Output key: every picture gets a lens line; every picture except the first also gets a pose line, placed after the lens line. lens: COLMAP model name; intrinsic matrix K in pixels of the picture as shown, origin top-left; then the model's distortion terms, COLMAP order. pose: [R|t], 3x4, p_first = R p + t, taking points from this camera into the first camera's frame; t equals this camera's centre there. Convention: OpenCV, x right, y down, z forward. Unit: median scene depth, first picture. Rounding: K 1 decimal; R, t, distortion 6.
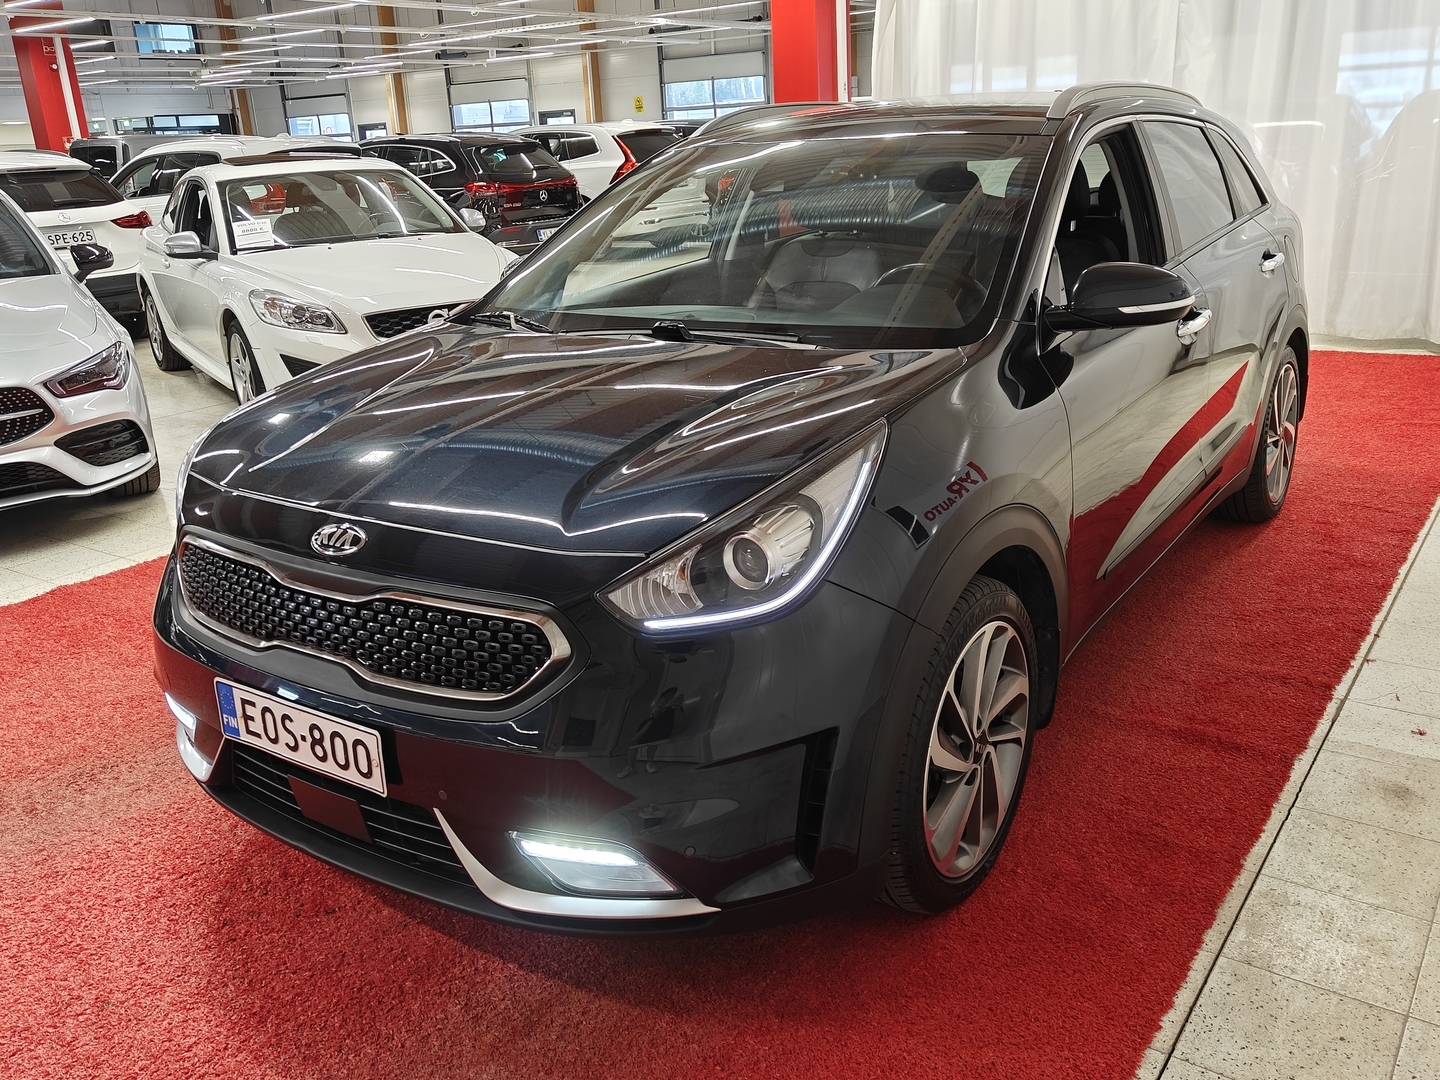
lens RADIAL K [[1261.0, 0, 721.2], [0, 1261.0, 536.3], [0, 0, 1]] dist [0.013825, -0.009216]
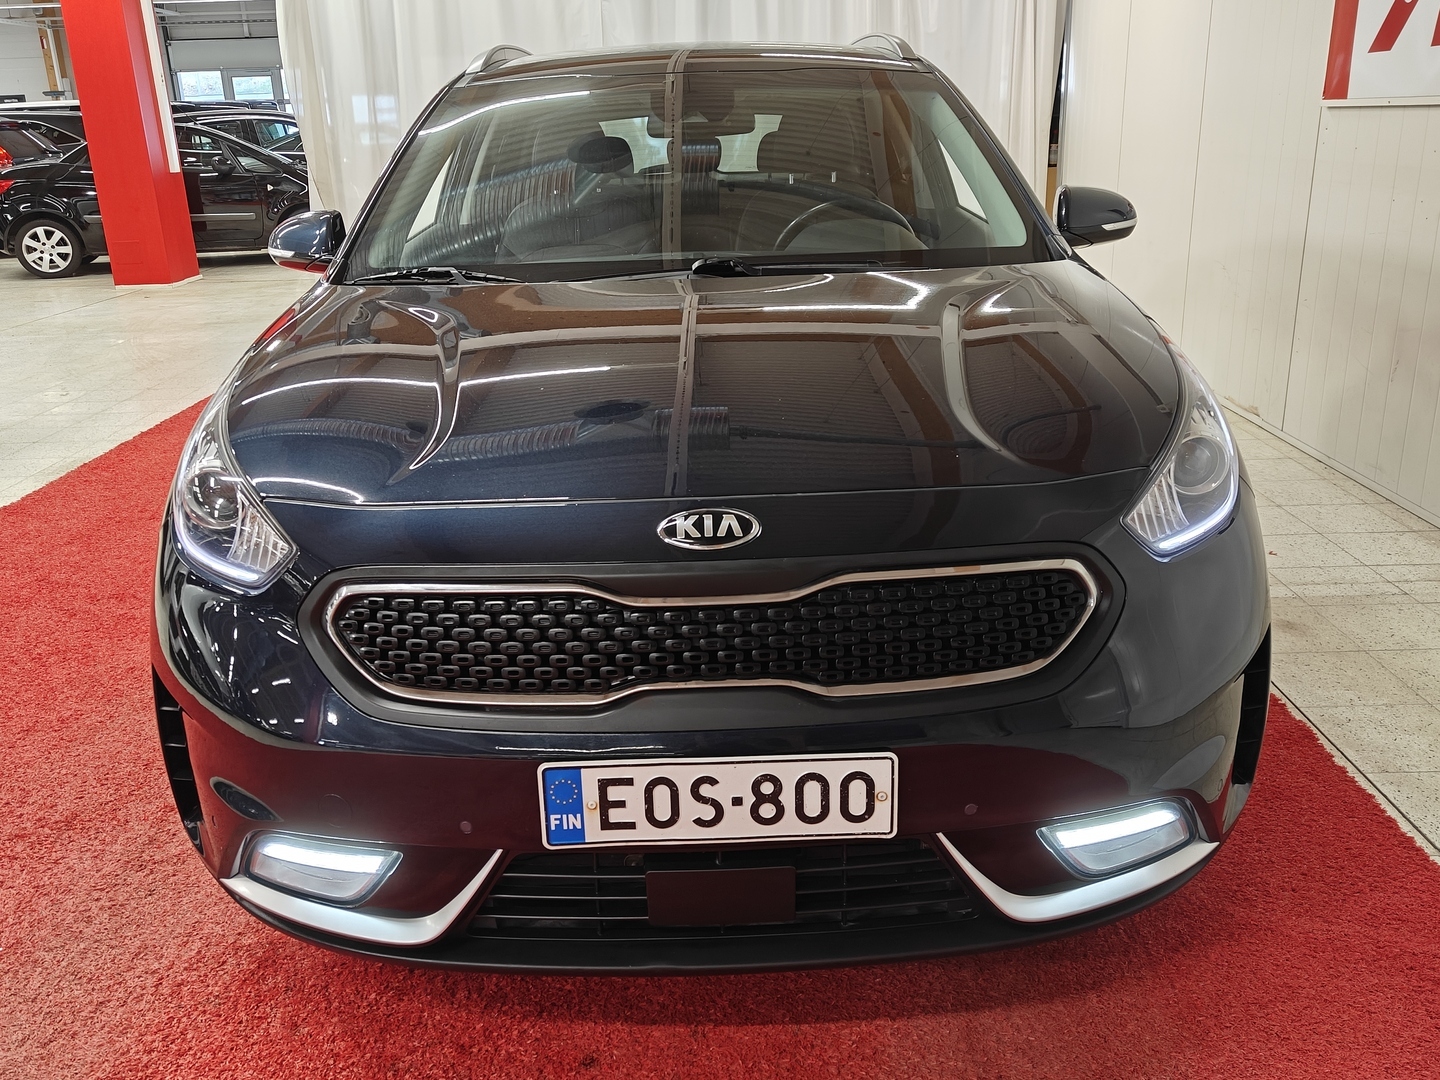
lens RADIAL K [[1261.0, 0, 717.6], [0, 1261.0, 542.7], [0, 0, 1]] dist [0.013825, -0.009216]
pose [[0.806490, -0.160968, 0.568913, -0.726157], [0.168864, 0.984857, 0.039274, -0.017472], [-0.566620, 0.064395, 0.821459, 0.397902]]
